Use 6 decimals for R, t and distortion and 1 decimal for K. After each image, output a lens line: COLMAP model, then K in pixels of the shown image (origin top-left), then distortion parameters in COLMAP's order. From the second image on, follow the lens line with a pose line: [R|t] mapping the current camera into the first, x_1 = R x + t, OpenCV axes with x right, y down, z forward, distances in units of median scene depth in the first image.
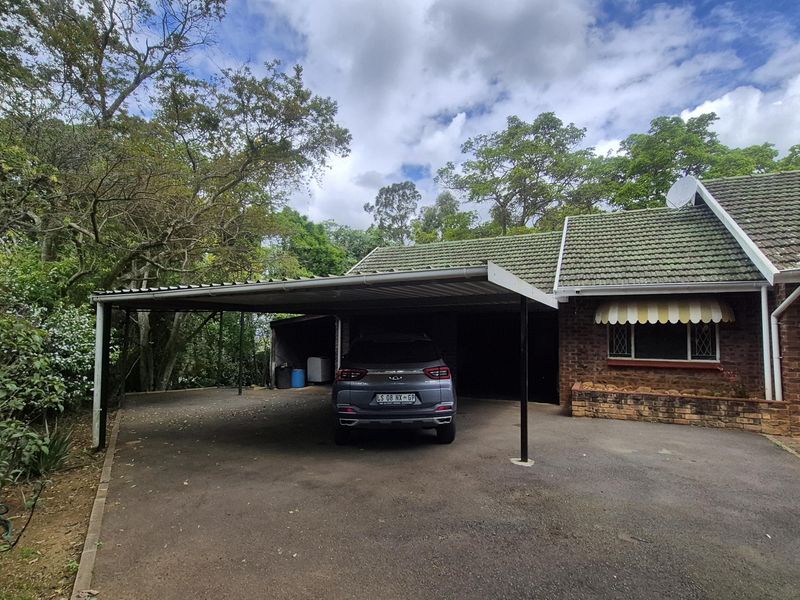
lens RADIAL K [[419.5, 0, 386.2], [0, 419.5, 309.3], [0, 0, 1]] dist [-0.000453, 0.000652]
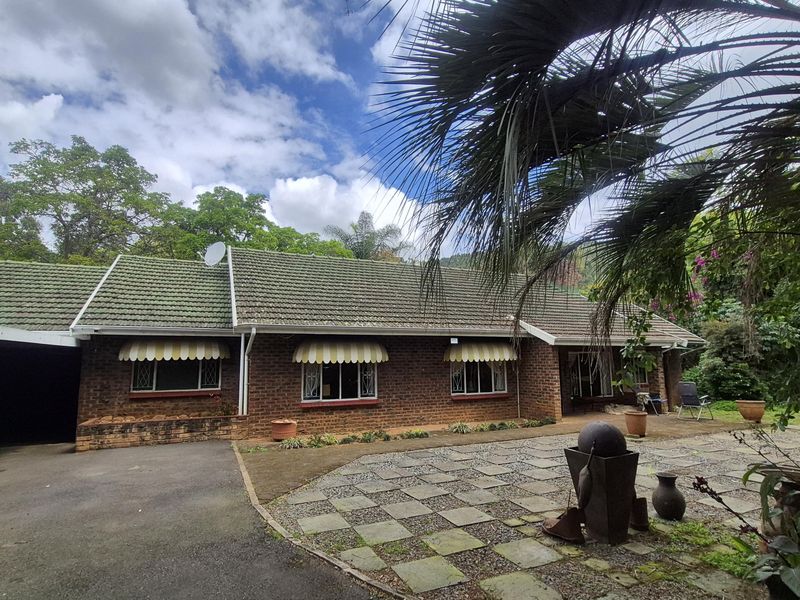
lens RADIAL K [[419.5, 0, 386.2], [0, 419.5, 309.3], [0, 0, 1]] dist [-0.000453, 0.000652]
pose [[0.635146, 0.083682, 0.767845, 0.101261], [-0.025138, 0.995827, -0.087734, -0.020516], [-0.771983, 0.036422, 0.634599, -0.234308]]
